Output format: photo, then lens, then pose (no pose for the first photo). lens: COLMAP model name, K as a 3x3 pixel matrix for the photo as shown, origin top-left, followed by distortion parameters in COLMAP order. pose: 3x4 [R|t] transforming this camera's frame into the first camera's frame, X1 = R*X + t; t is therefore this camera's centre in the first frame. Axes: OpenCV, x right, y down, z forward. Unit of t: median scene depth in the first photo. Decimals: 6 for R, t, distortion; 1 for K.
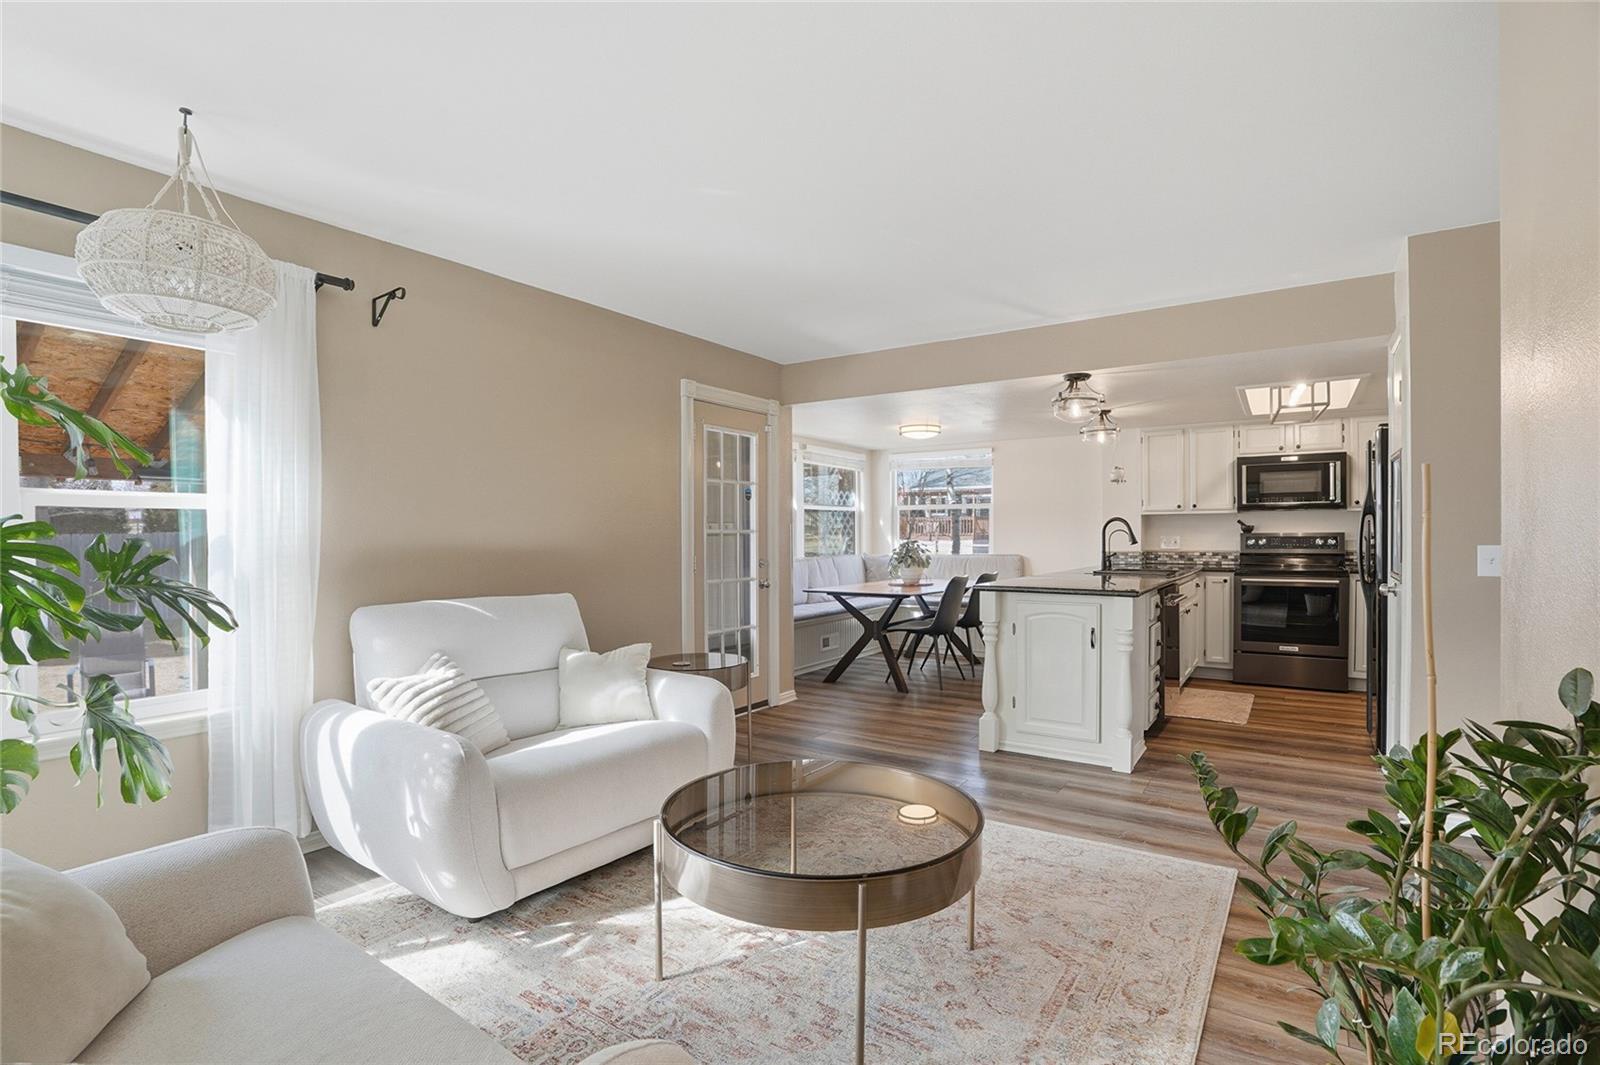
lens RADIAL K [[751.8, 0, 796.2], [0, 751.8, 541.6], [0, 0, 1]] dist [-0.067503, 0.022862]
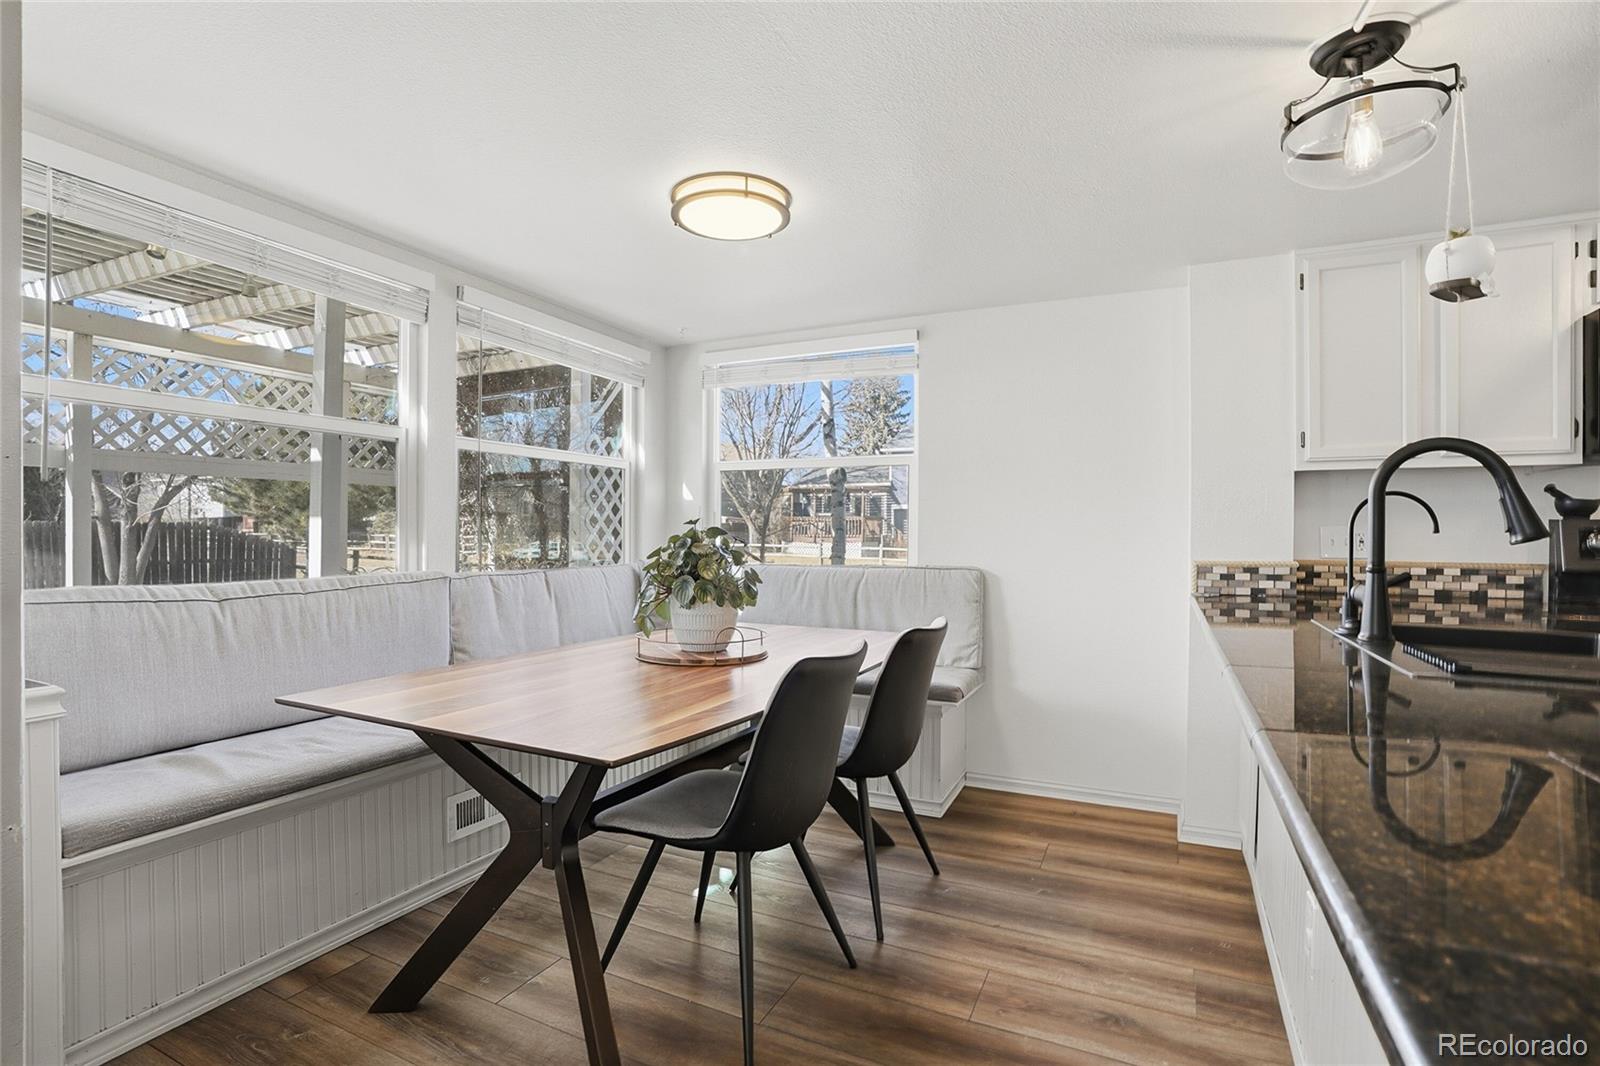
lens RADIAL K [[751.8, 0, 793.5], [0, 751.8, 542.7], [0, 0, 1]] dist [-0.067503, 0.022862]
pose [[0.989670, 0.010076, 0.143008, 0.168970], [-0.009770, 0.999948, -0.002836, 0.006567], [-0.143030, 0.001410, 0.989717, 0.762619]]
